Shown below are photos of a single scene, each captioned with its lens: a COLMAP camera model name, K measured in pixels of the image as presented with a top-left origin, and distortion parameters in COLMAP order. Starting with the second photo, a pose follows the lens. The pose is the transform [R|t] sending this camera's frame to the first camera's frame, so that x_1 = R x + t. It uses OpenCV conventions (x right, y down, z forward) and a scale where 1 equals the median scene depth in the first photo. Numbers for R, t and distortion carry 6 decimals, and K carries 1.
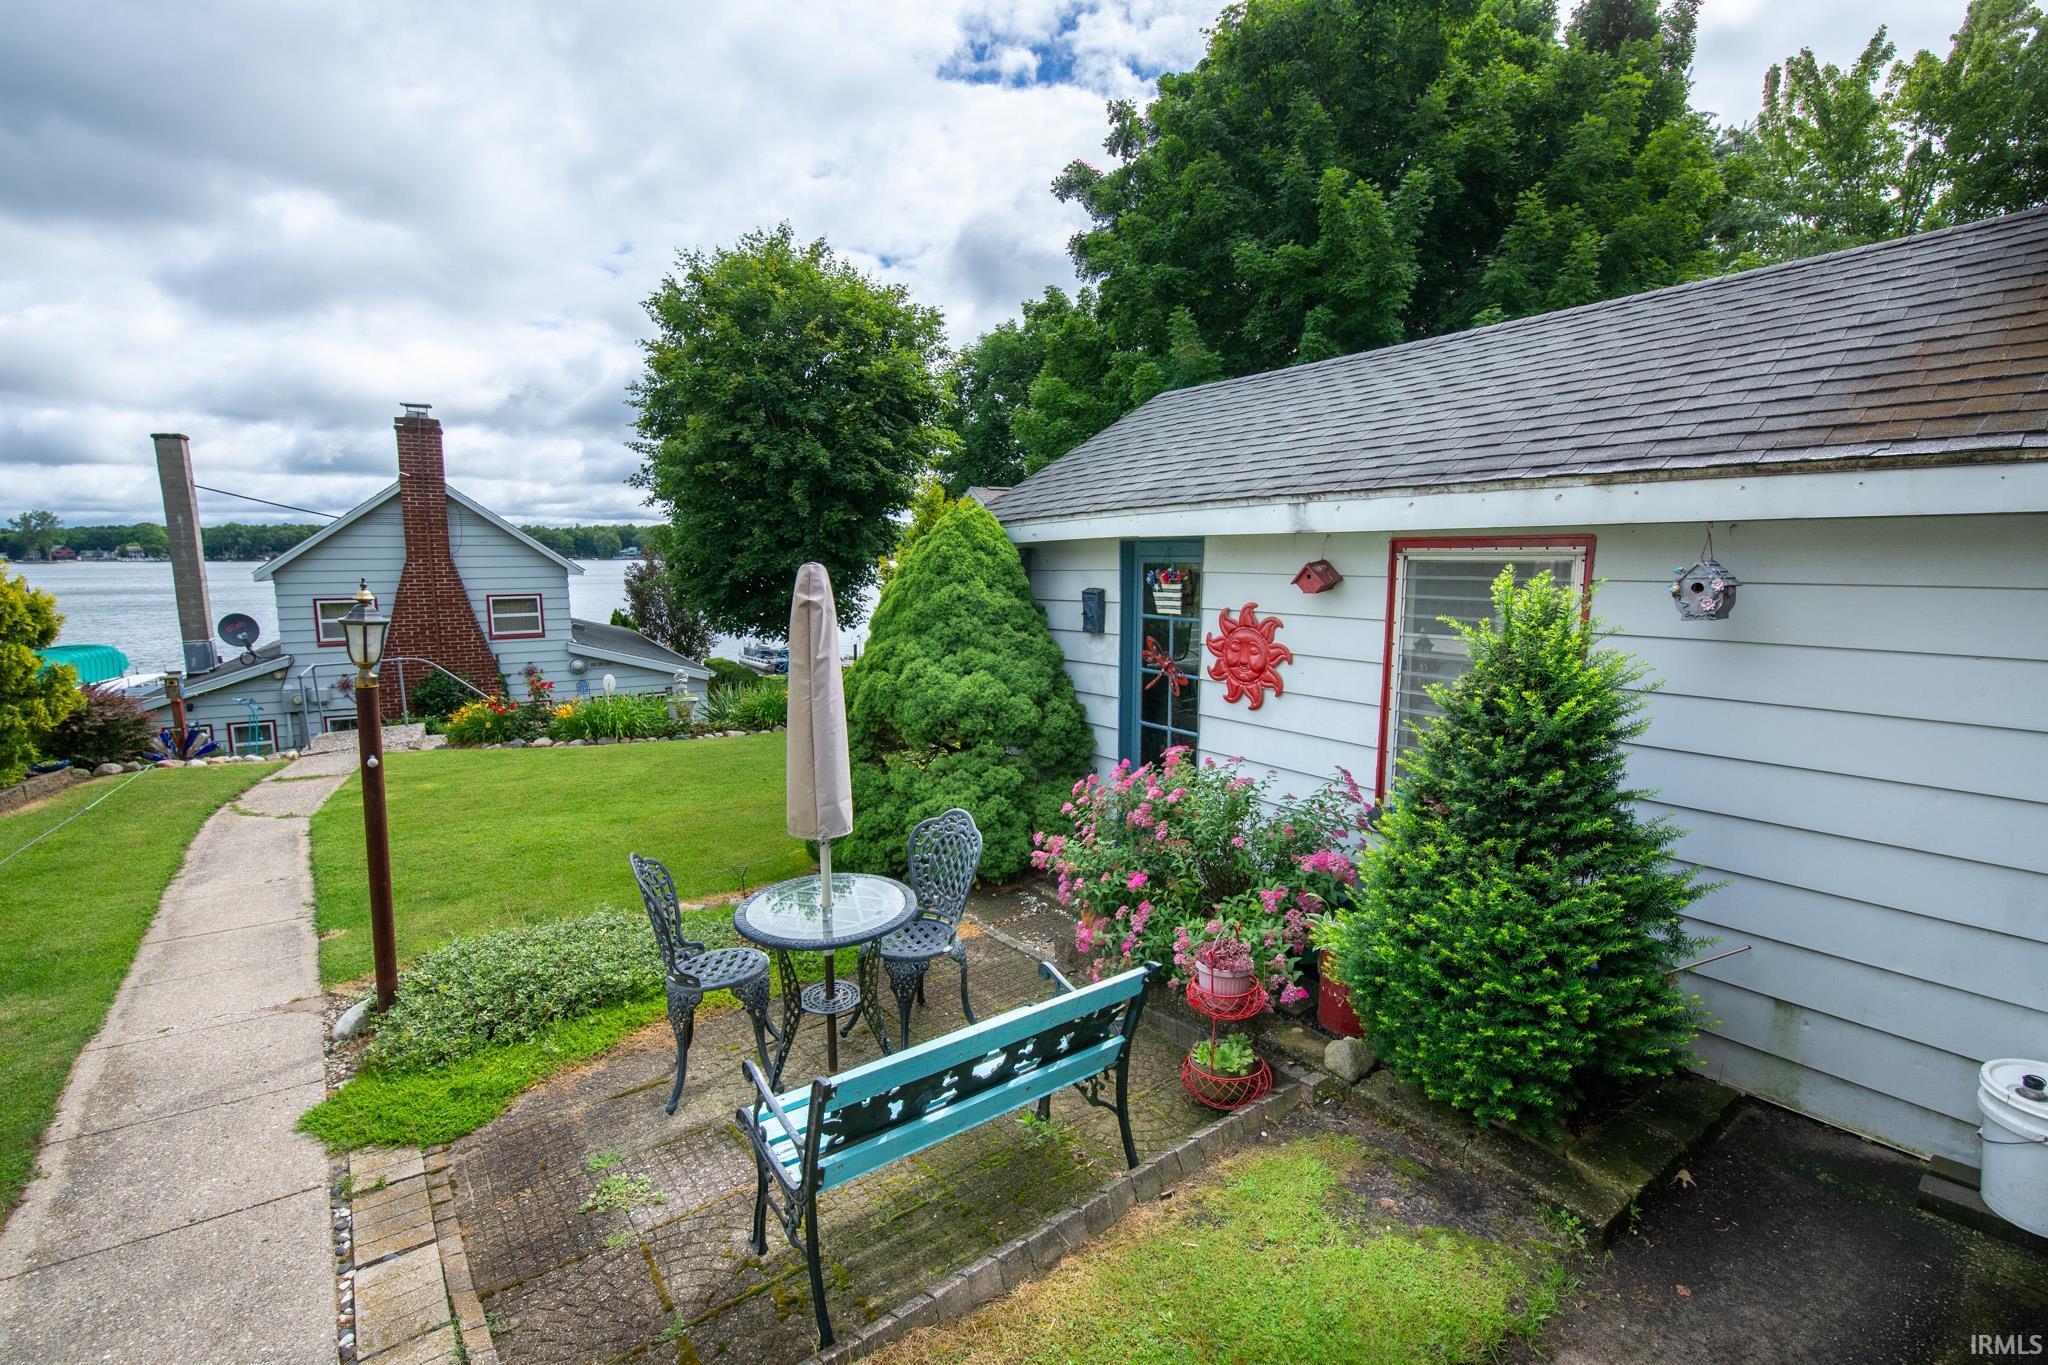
lens RADIAL K [[839.5, 0, 1024.0], [0, 839.5, 682.5], [0, 0, 1]] dist [-0.028039, -0.000362]
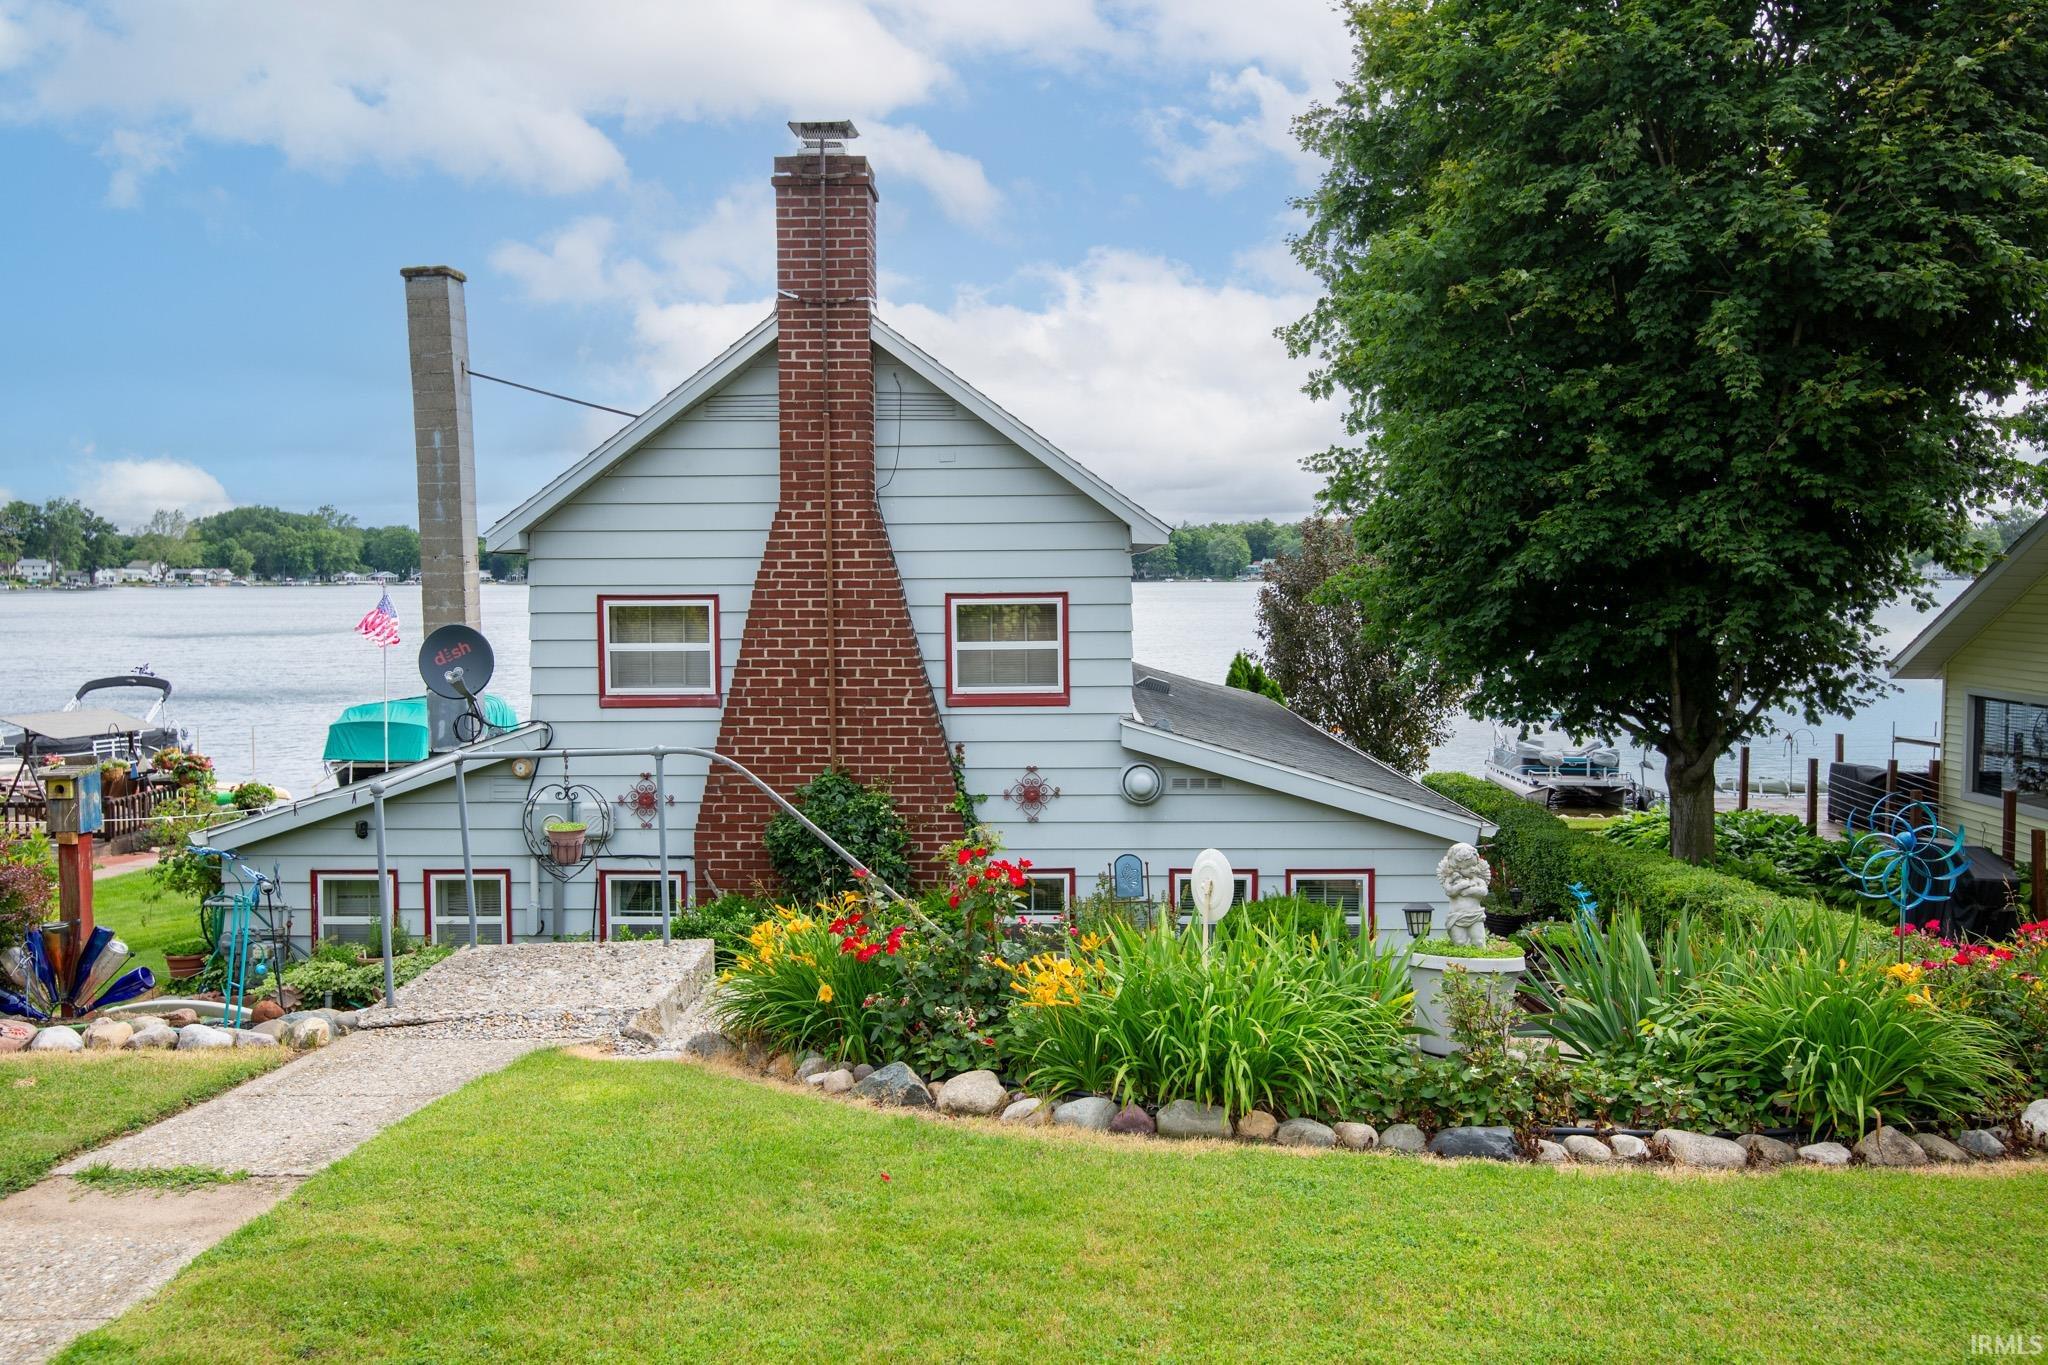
lens RADIAL K [[1730.6, 0, 1024.0], [0, 1730.6, 648.8], [0, 0, 1]] dist [0.006625, 0.380389]
pose [[0.838609, 0.017197, -0.544462, -0.113489], [-0.071434, 0.994342, -0.078619, -0.011453], [0.540030, 0.104824, 0.835093, 0.227285]]
